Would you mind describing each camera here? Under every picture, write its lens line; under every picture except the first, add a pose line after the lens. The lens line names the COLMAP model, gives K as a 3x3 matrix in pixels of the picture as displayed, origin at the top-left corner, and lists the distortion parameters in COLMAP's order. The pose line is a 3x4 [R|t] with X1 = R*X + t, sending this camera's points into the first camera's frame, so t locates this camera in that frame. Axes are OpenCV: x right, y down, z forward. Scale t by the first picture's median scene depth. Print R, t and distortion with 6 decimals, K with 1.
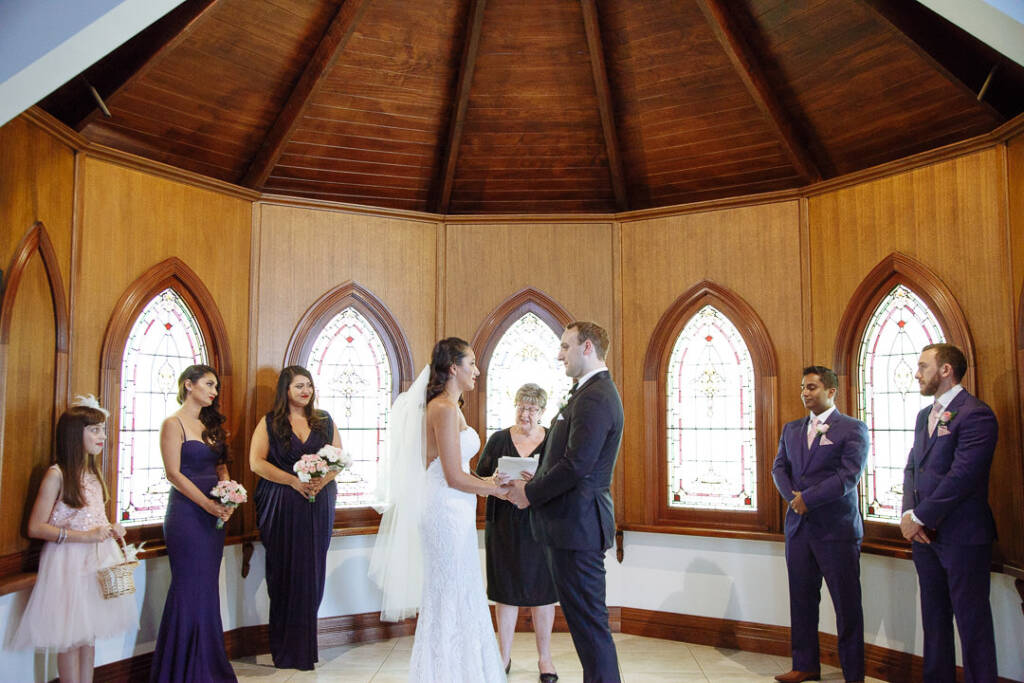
lens RADIAL K [[968.2, 0, 522.8], [0, 968.2, 338.6], [0, 0, 1]] dist [0.051166, 0.000000]
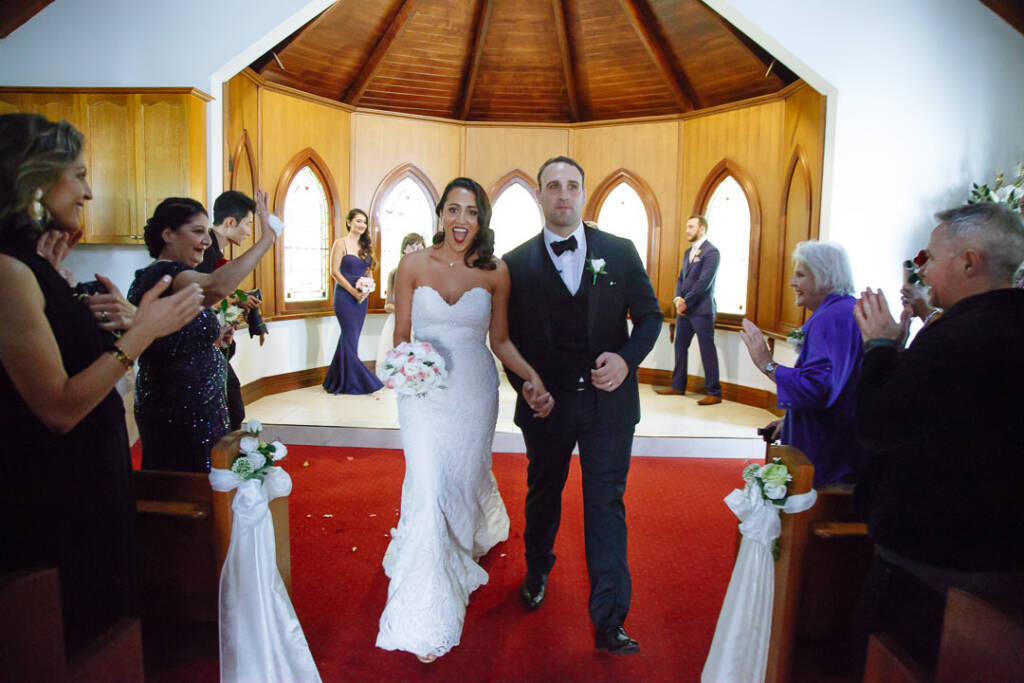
lens RADIAL K [[722.2, 0, 517.9], [0, 722.2, 338.5], [0, 0, 1]] dist [-0.066490, 0.003834]
pose [[0.999569, 0.026873, 0.011778, 0.003168], [-0.028655, 0.980386, 0.194992, -0.008990], [-0.006307, -0.195246, 0.980734, -0.289781]]
